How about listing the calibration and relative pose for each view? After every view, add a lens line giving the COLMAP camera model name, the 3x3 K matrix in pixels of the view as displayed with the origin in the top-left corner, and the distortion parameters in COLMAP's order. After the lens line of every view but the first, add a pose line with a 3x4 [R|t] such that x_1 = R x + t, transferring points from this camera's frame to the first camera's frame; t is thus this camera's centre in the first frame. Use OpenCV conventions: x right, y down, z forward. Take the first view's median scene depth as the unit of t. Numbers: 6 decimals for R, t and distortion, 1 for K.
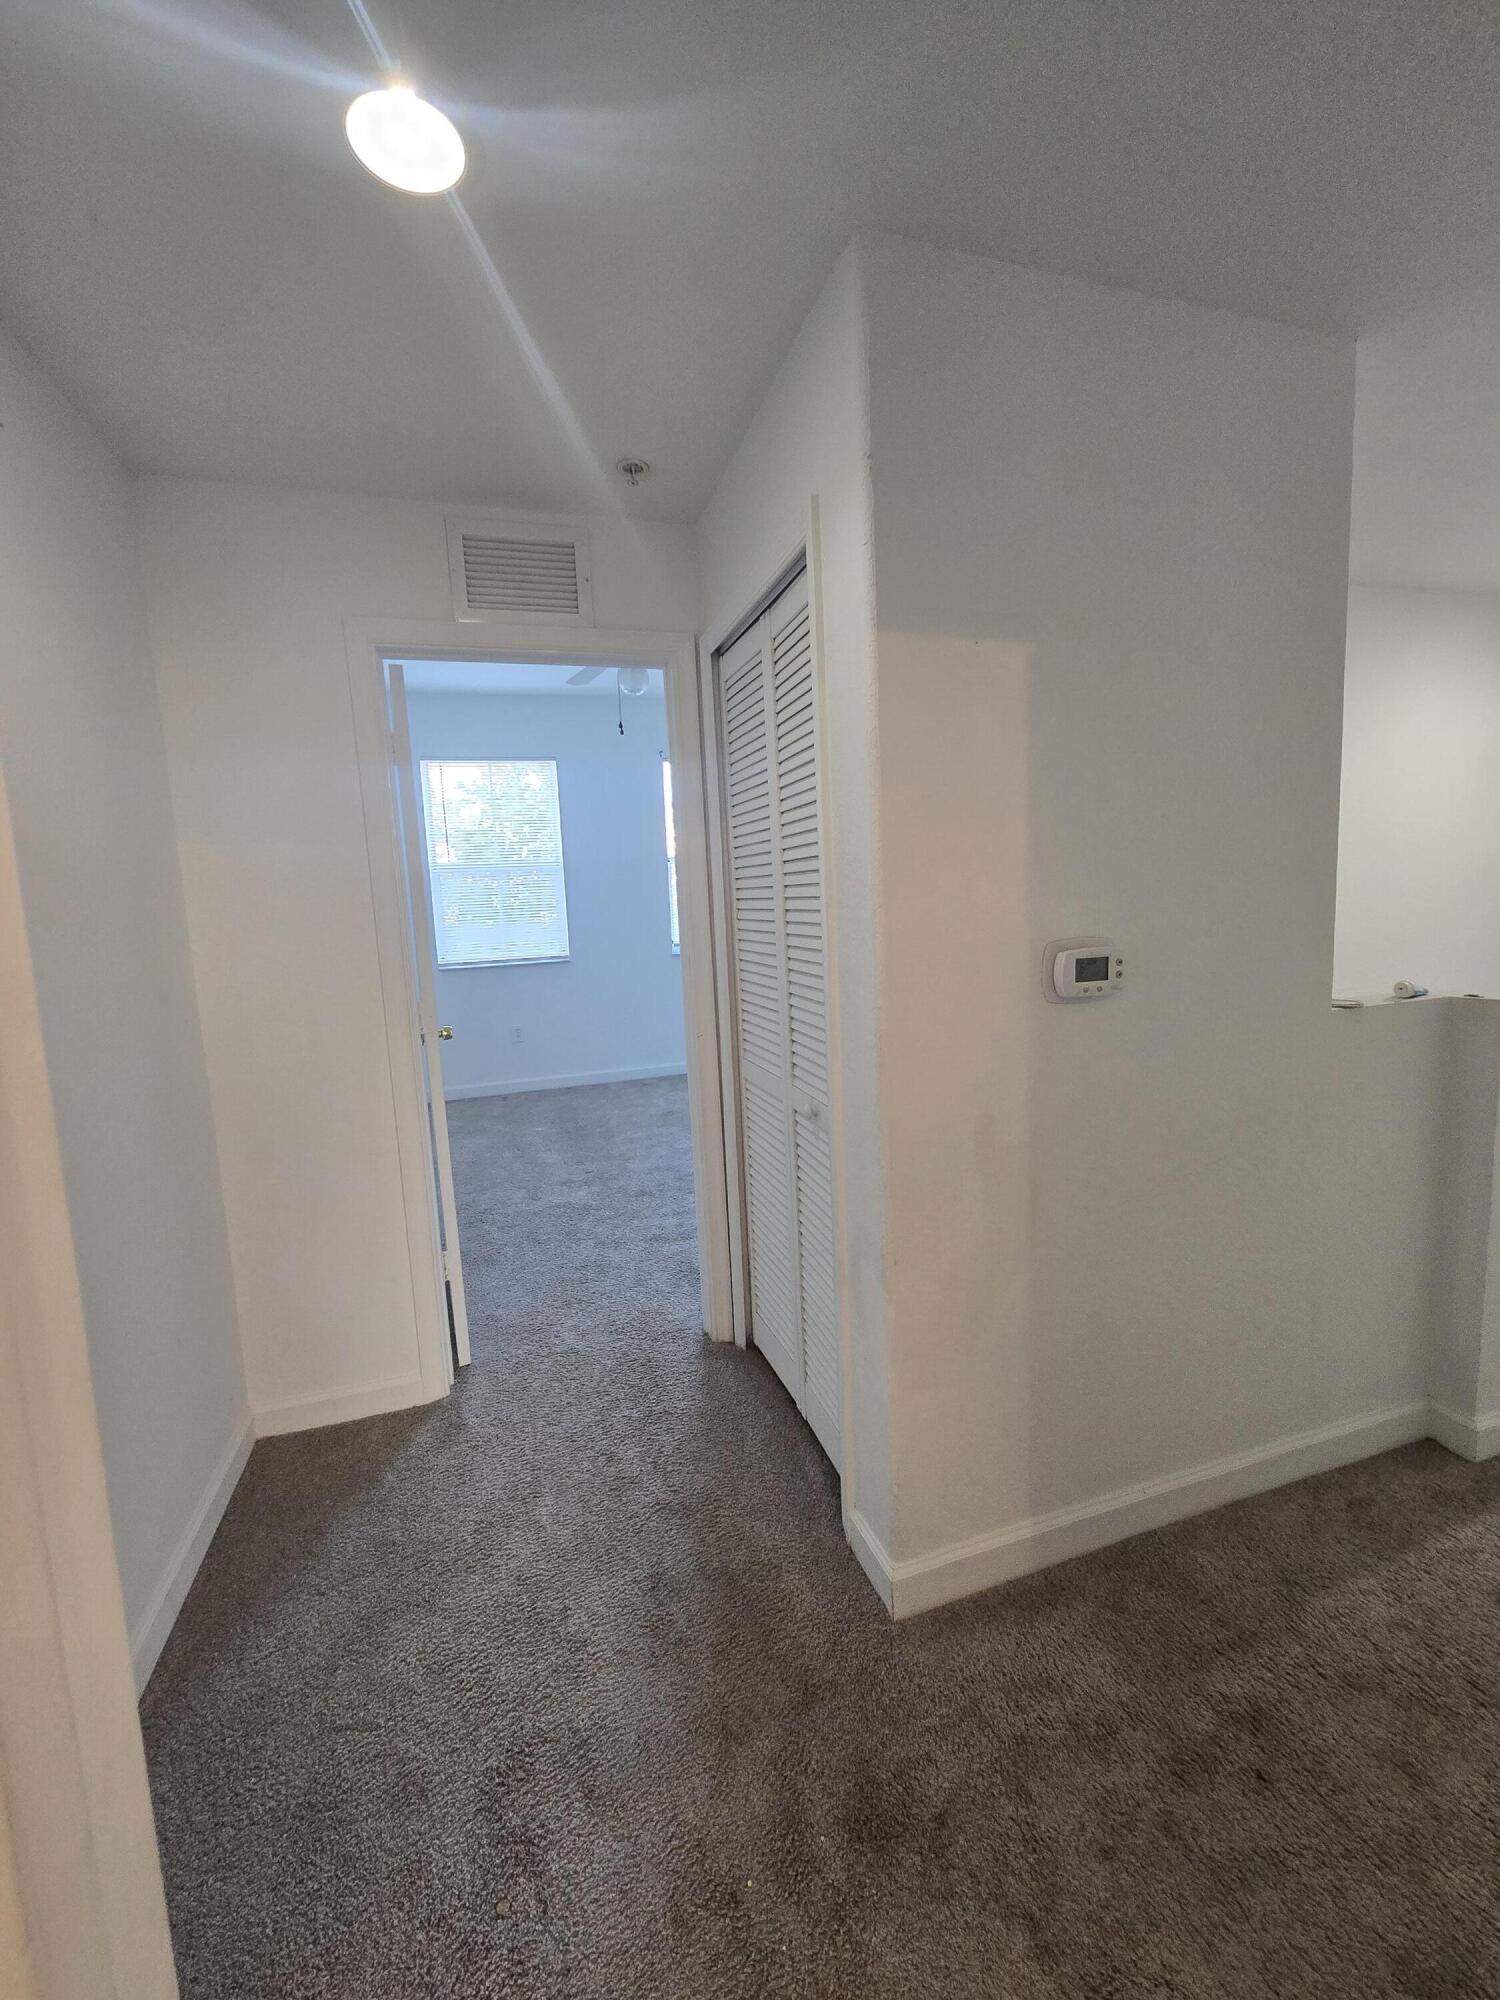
lens RADIAL K [[819.0, 0, 752.4], [0, 819.0, 990.0], [0, 0, 1]] dist [0.001171, -0.000354]
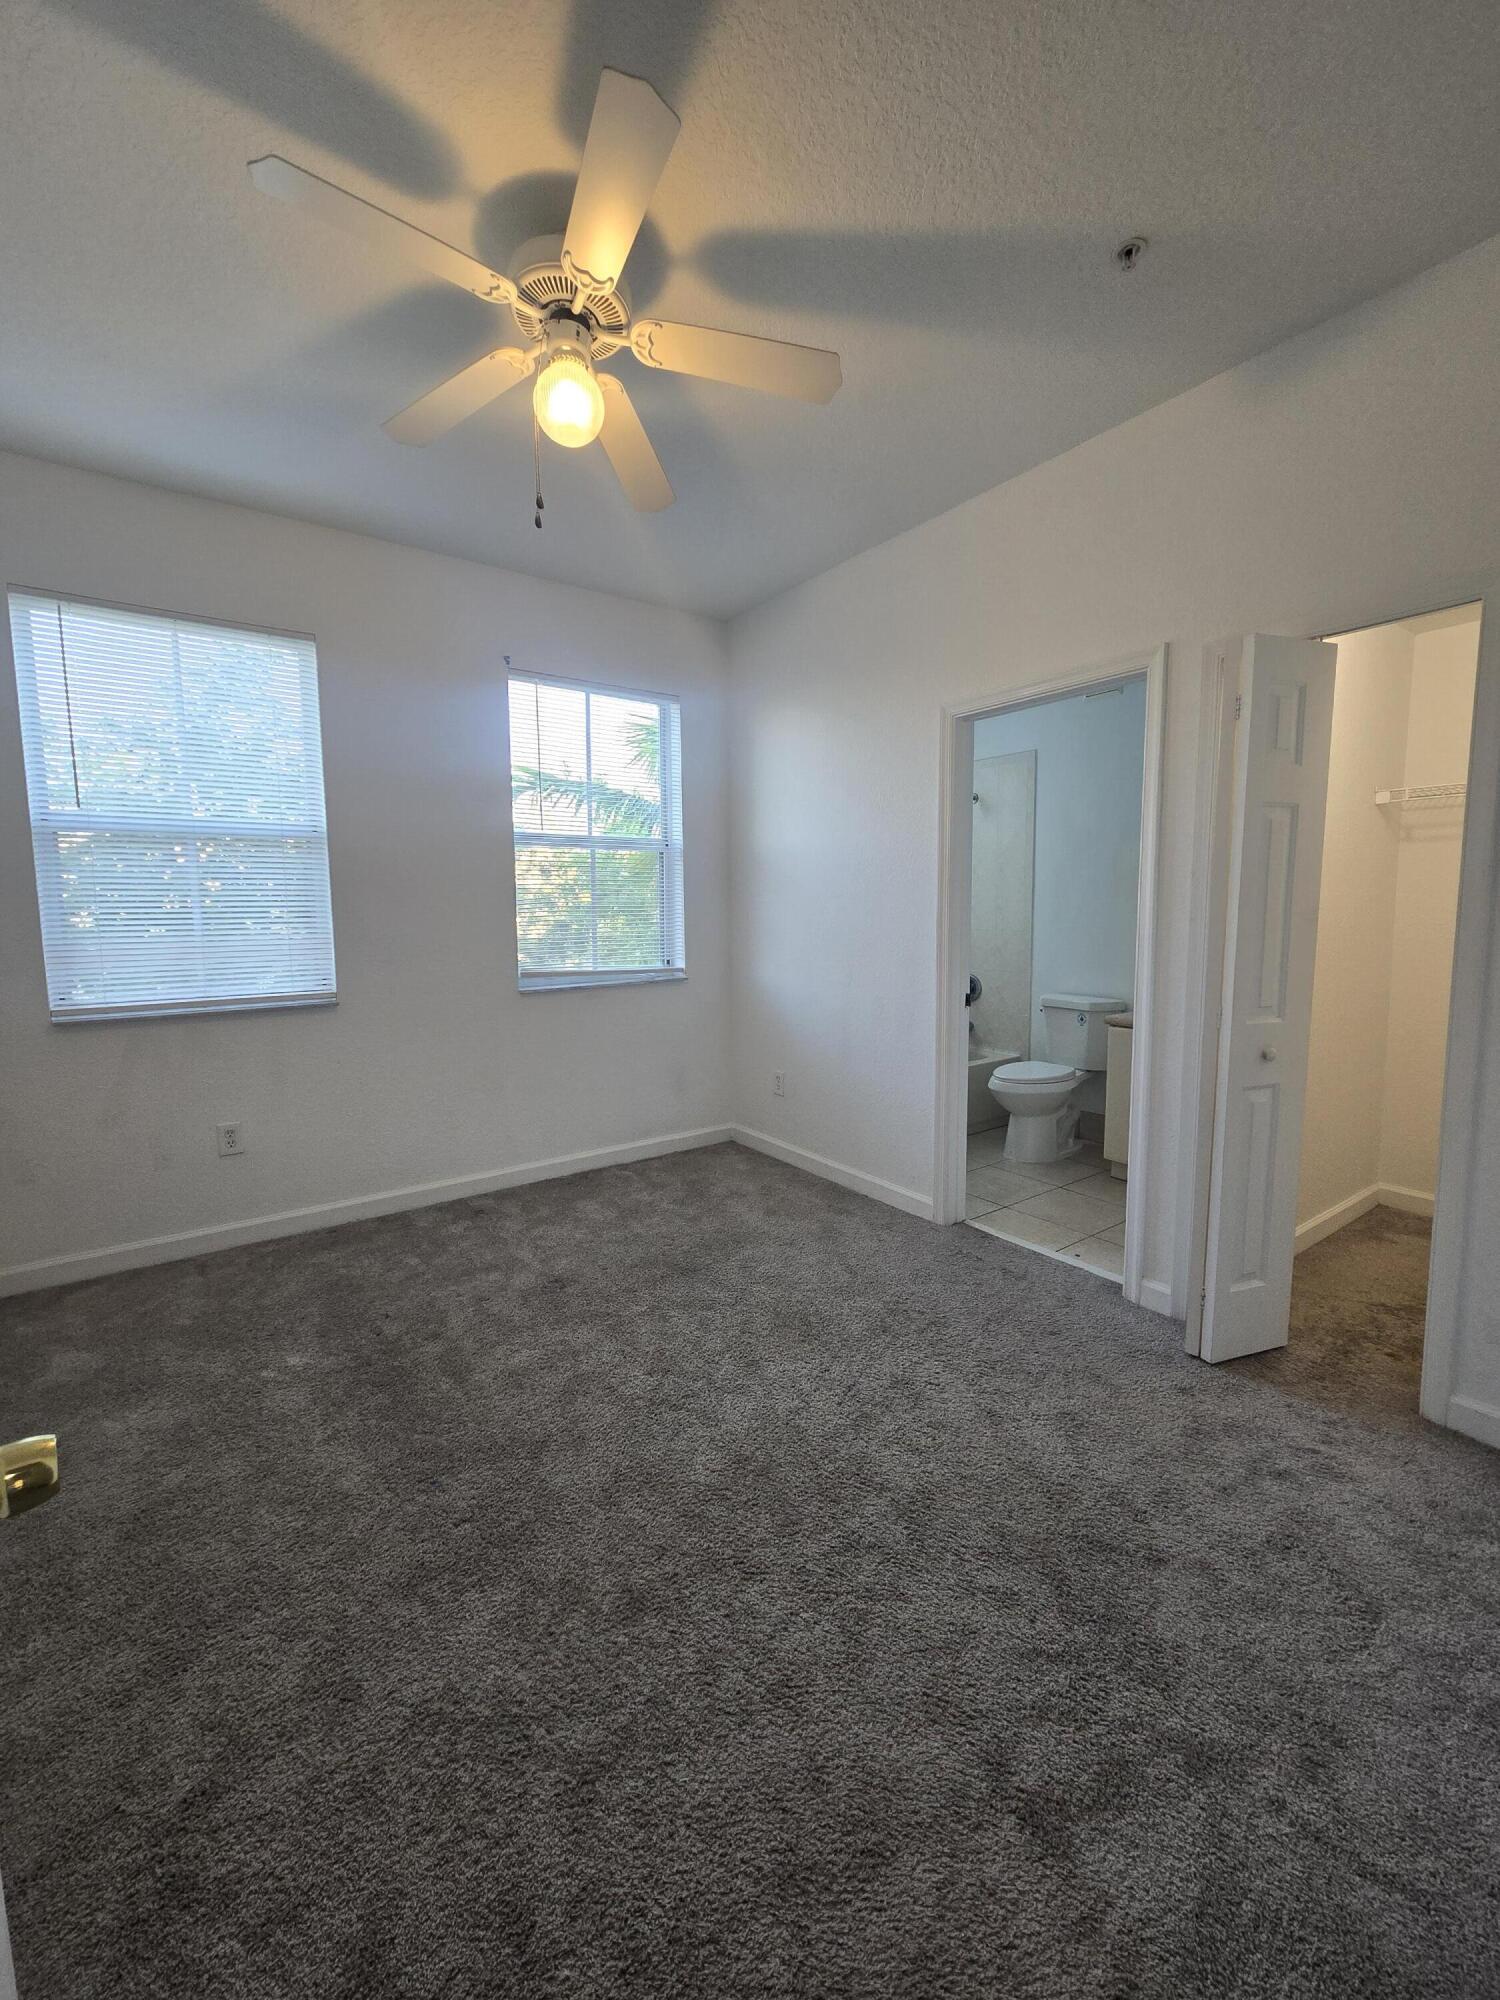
lens RADIAL K [[819.0, 0, 752.4], [0, 819.0, 990.0], [0, 0, 1]] dist [0.001171, -0.000354]
pose [[0.945974, 0.004281, 0.324214, -0.161895], [0.001521, 0.999843, -0.017639, -0.038117], [-0.324238, 0.017179, 0.945819, 0.450380]]
